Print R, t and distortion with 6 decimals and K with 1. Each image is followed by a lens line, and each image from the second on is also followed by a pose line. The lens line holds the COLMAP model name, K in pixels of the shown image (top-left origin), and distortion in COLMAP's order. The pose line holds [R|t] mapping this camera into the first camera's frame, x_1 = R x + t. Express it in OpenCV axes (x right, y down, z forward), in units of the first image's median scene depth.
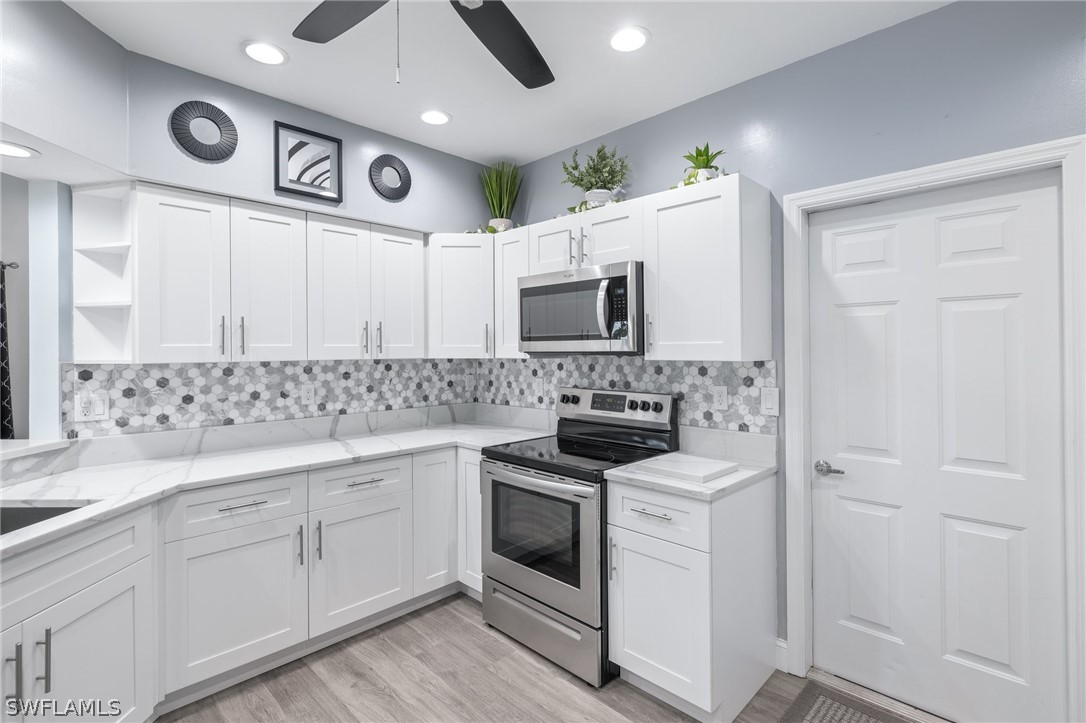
lens RADIAL K [[508.0, 0, 539.2], [0, 508.0, 359.3], [0, 0, 1]] dist [-0.009144, 0.000867]
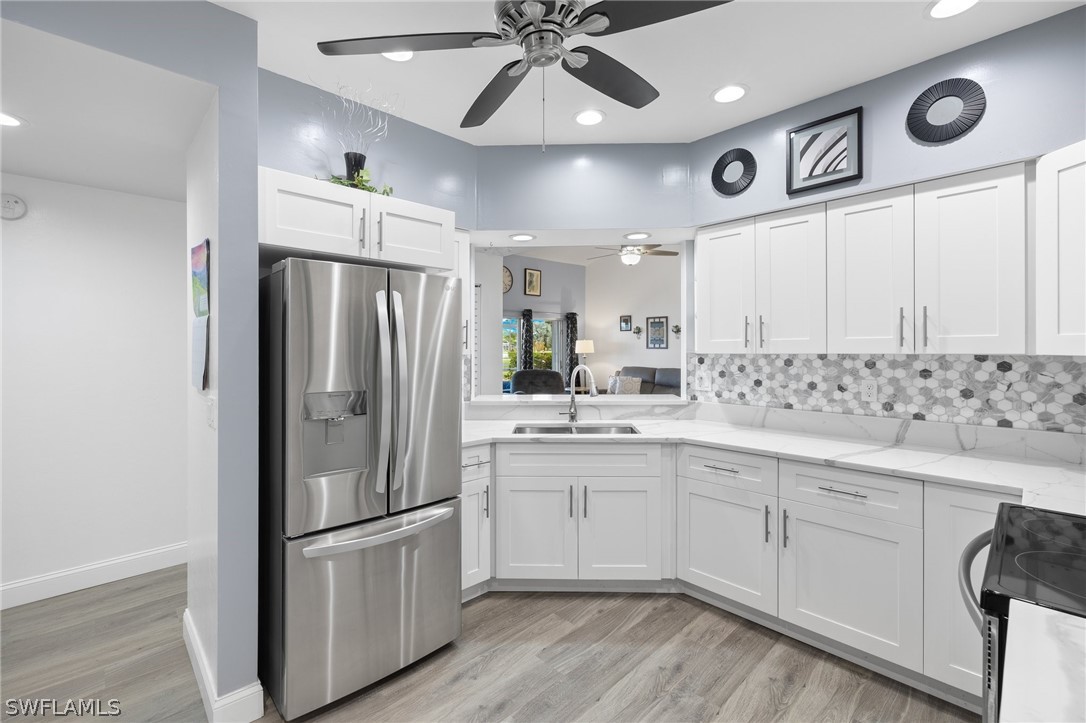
lens RADIAL K [[467.1, 0, 538.3], [0, 467.1, 358.2], [0, 0, 1]] dist [0.000175, -0.000502]
pose [[-0.027905, 0.027719, -0.999226, 0.466717], [-0.010556, 0.999552, 0.028023, -0.008883], [0.999555, 0.011330, -0.027599, 0.470081]]
